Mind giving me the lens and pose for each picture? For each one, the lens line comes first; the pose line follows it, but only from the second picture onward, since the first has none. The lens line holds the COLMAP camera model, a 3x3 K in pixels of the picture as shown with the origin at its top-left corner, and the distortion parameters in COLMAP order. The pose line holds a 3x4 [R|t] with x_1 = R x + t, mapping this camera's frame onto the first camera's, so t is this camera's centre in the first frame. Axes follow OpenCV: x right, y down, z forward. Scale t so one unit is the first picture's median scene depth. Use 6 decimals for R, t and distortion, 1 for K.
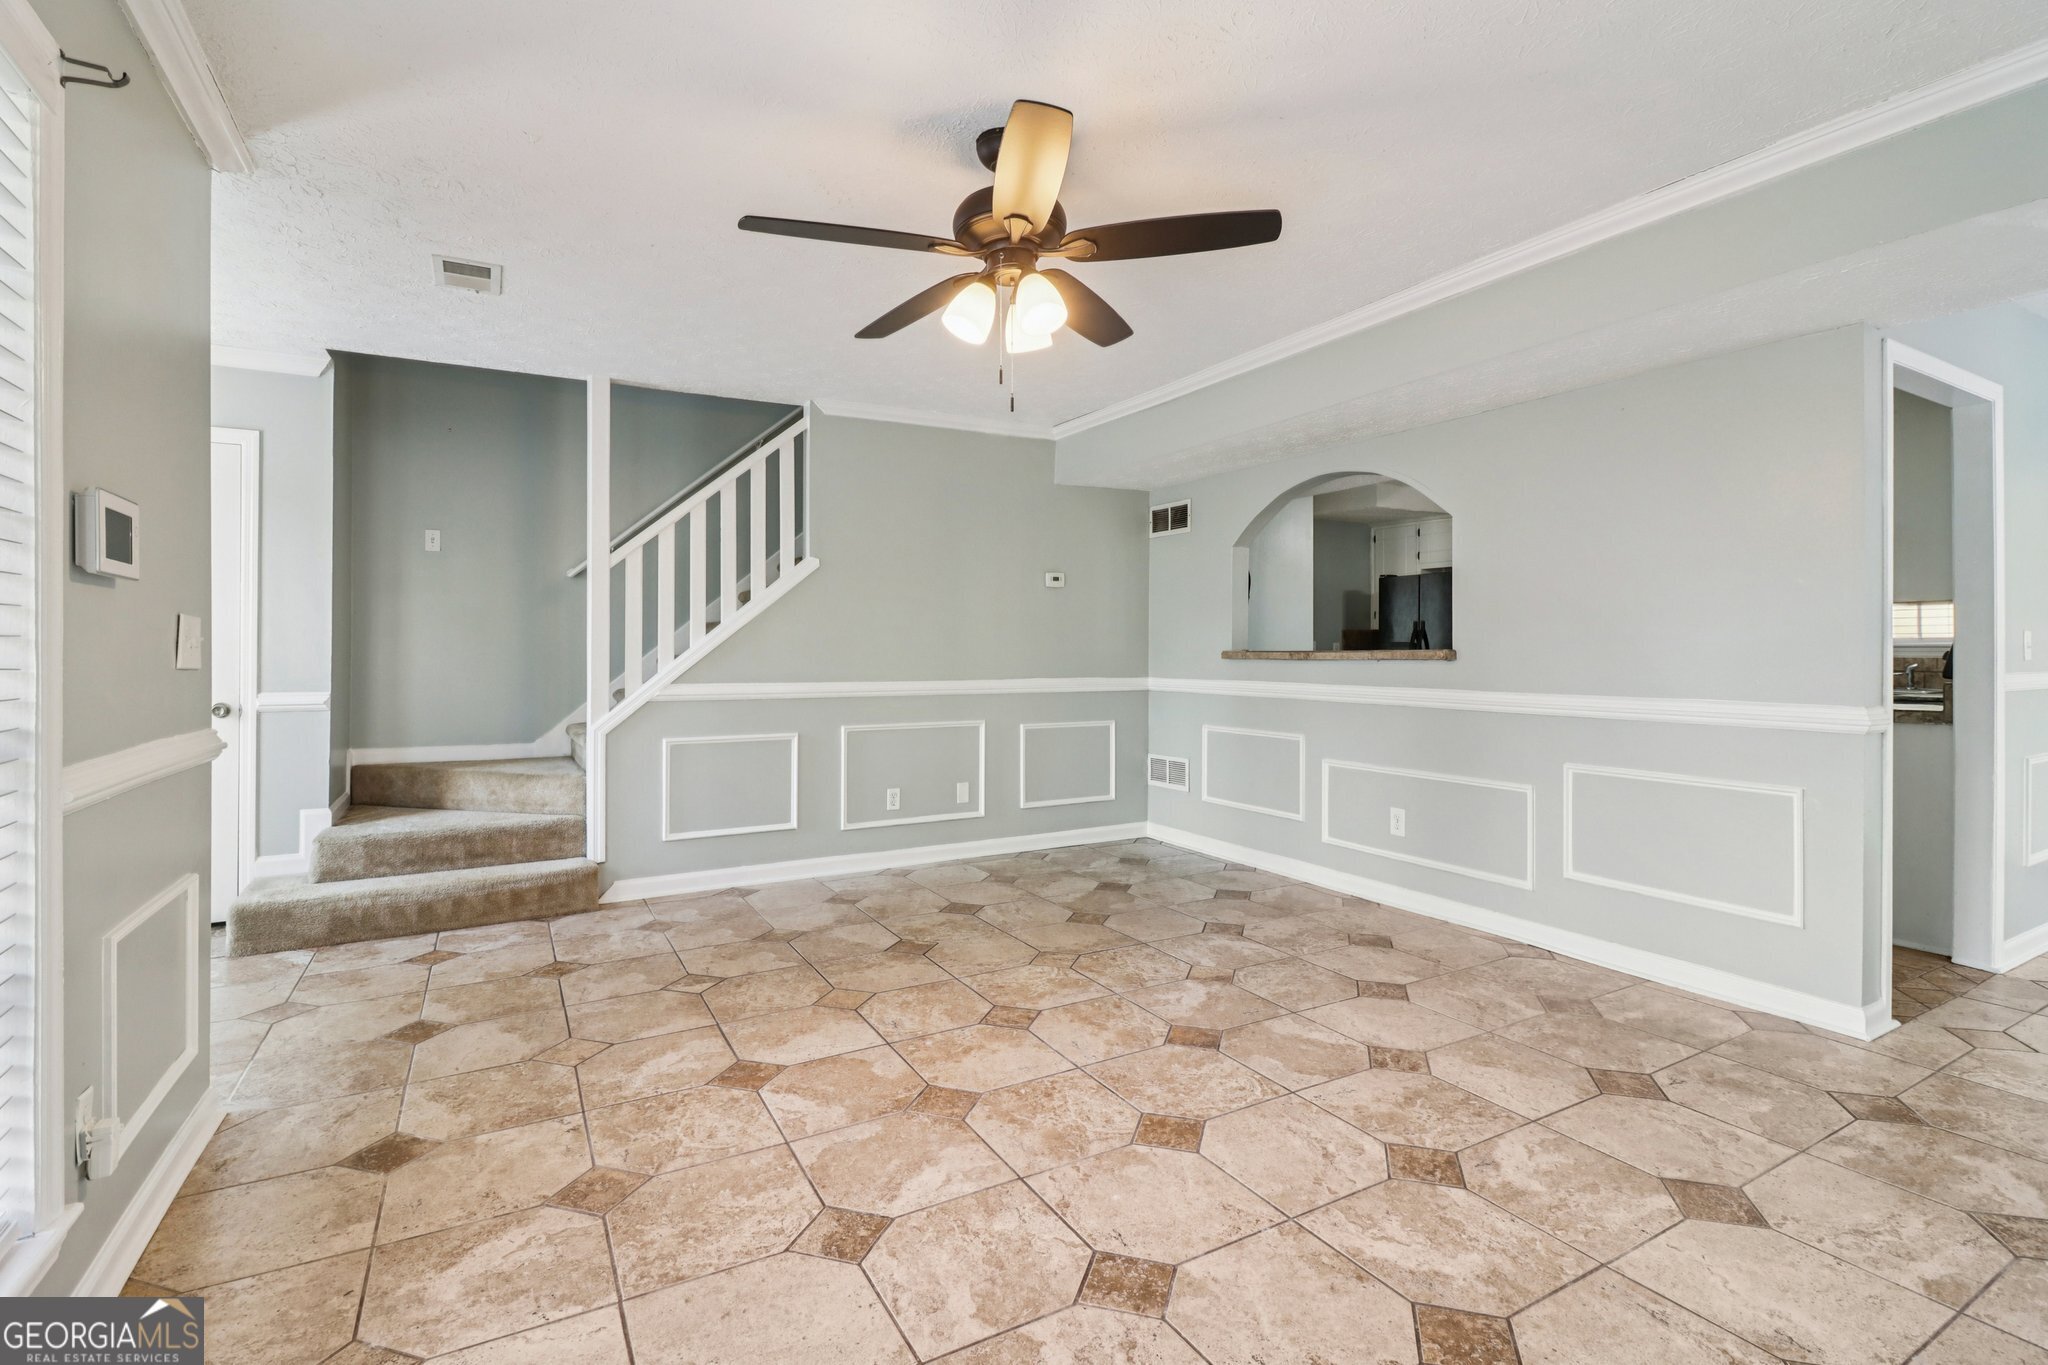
lens RADIAL K [[957.8, 0, 1031.3], [0, 957.8, 661.9], [0, 0, 1]] dist [0.009357, -0.015757]
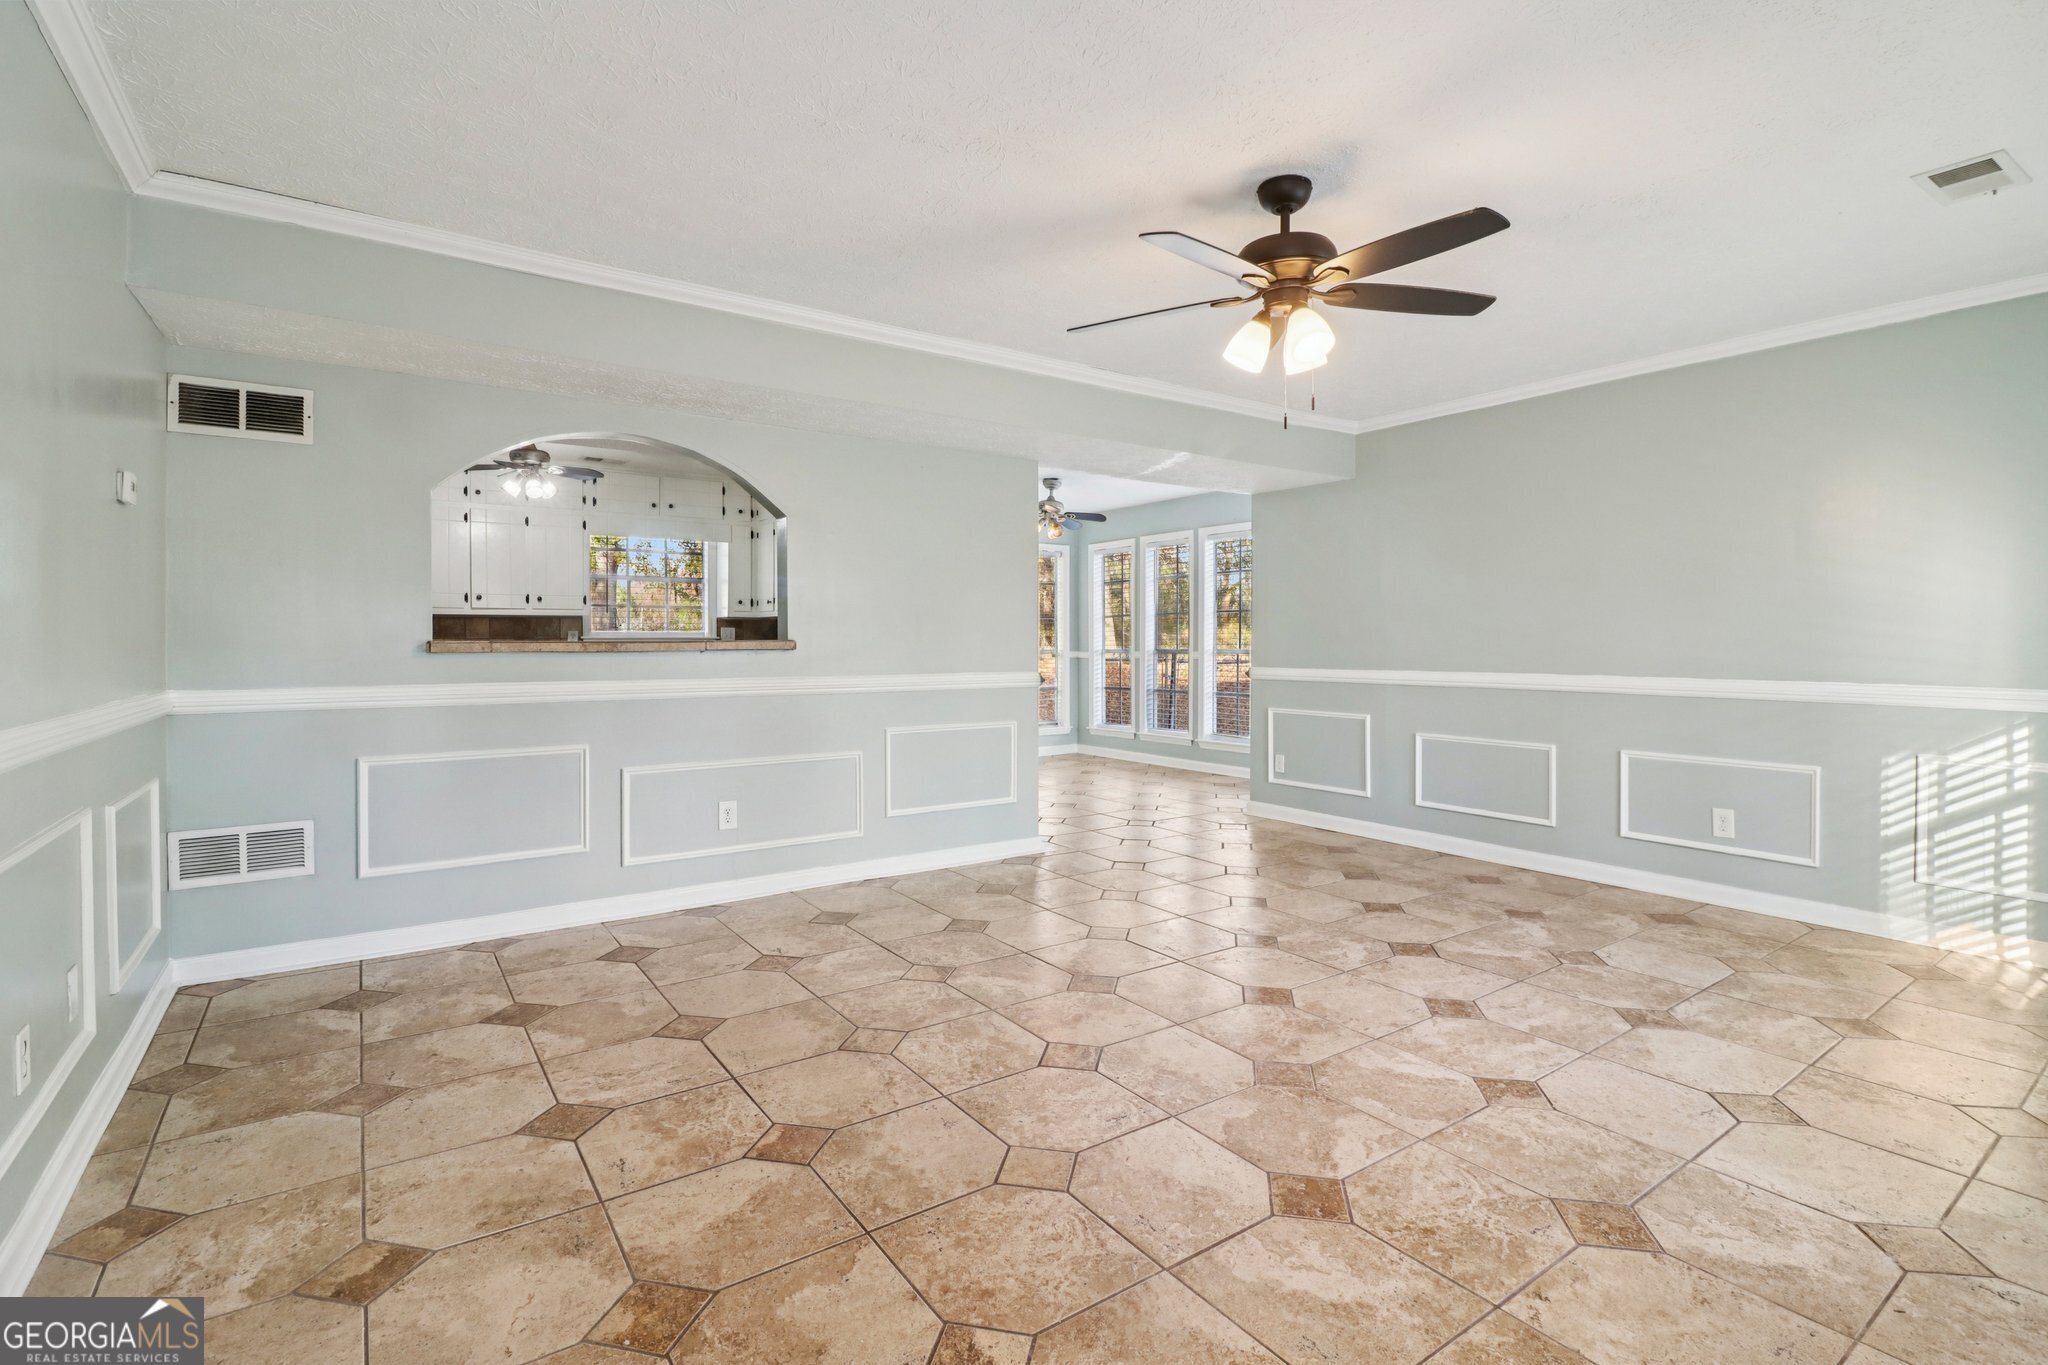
lens RADIAL K [[957.8, 0, 1039.3], [0, 957.8, 641.6], [0, 0, 1]] dist [0.009357, -0.015757]
pose [[-0.108575, -0.000146, 0.994088, -0.910471], [0.010312, 0.999946, 0.001273, -0.013410], [-0.994035, 0.010389, -0.108567, 1.138083]]
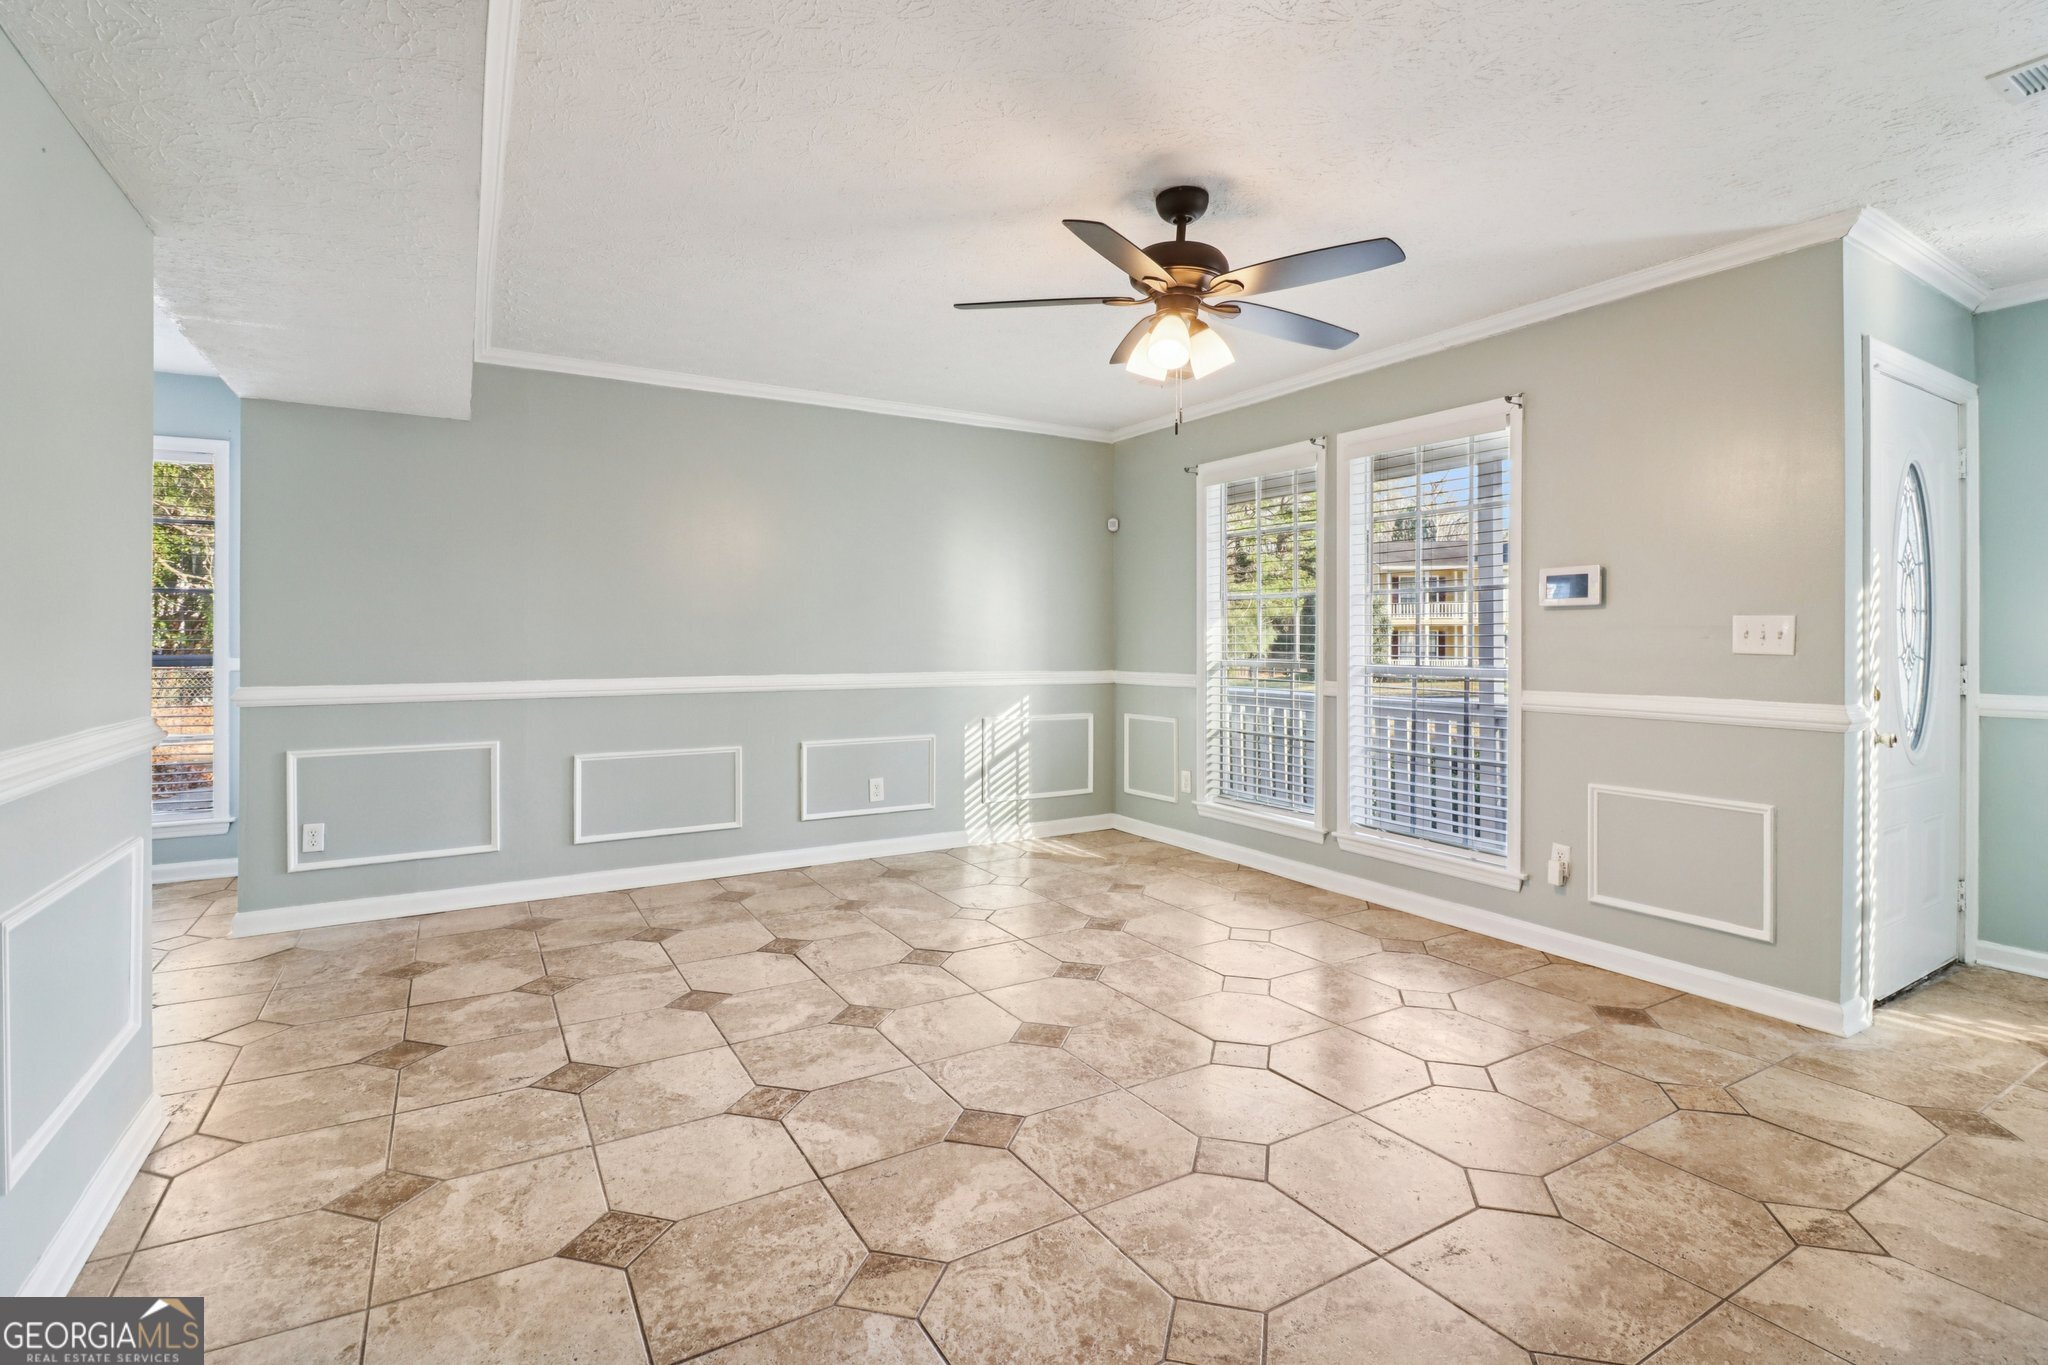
lens RADIAL K [[957.8, 0, 1034.0], [0, 957.8, 641.2], [0, 0, 1]] dist [0.009357, -0.015757]
pose [[-0.999519, 0.001735, -0.030949, 0.147937], [0.001434, 0.999952, 0.009720, -0.020492], [0.030964, 0.009671, -0.999474, 1.728360]]
